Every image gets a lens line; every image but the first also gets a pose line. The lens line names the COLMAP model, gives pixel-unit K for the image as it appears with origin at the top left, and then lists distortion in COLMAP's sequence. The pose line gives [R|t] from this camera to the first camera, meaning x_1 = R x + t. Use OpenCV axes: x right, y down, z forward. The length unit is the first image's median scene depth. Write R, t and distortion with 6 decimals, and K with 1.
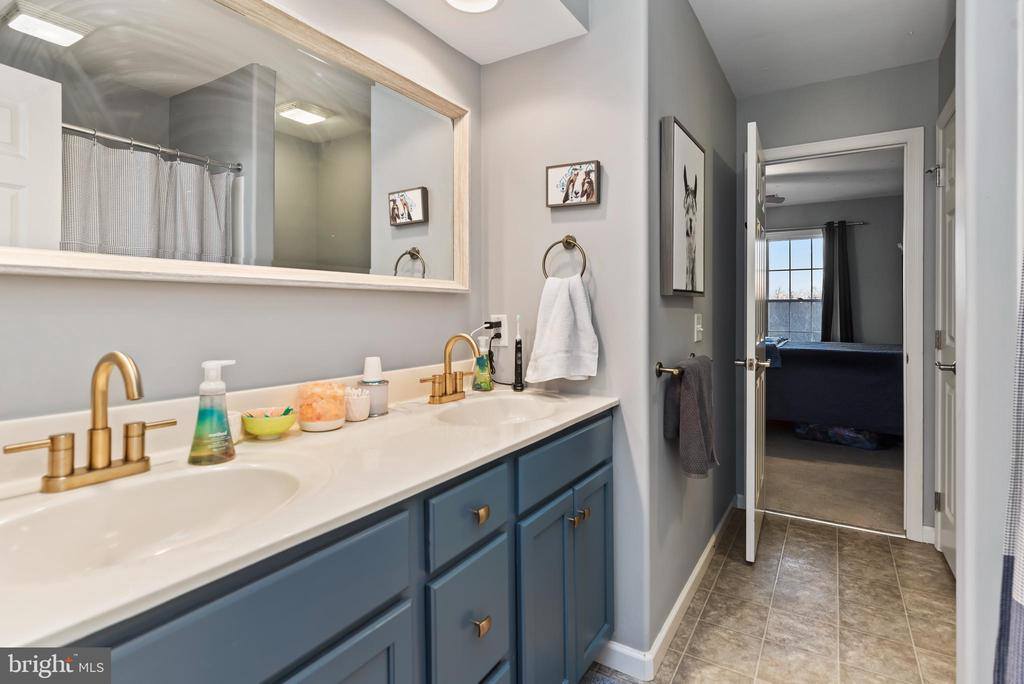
lens RADIAL K [[507.6, 0, 515.3], [0, 507.6, 312.8], [0, 0, 1]] dist [0.001588, -0.000003]
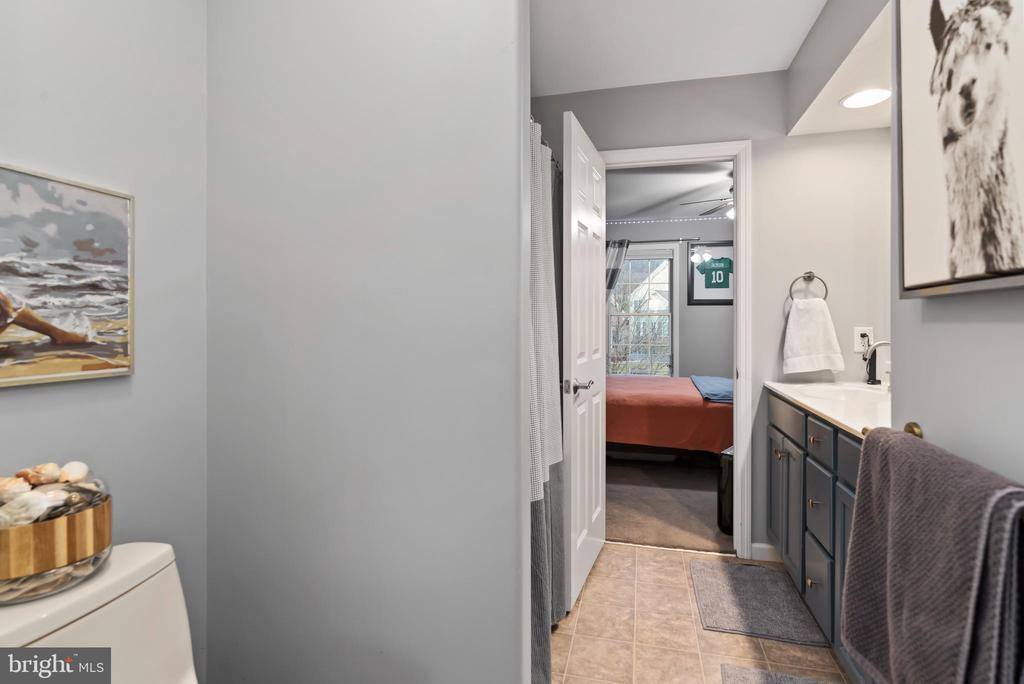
lens RADIAL K [[507.6, 0, 512.1], [0, 507.6, 337.7], [0, 0, 1]] dist [0.001588, -0.000003]
pose [[-0.950844, -0.000585, -0.309670, 1.223272], [-0.008066, 0.999706, 0.022877, 0.004523], [0.309566, 0.024250, -0.950569, 1.938041]]
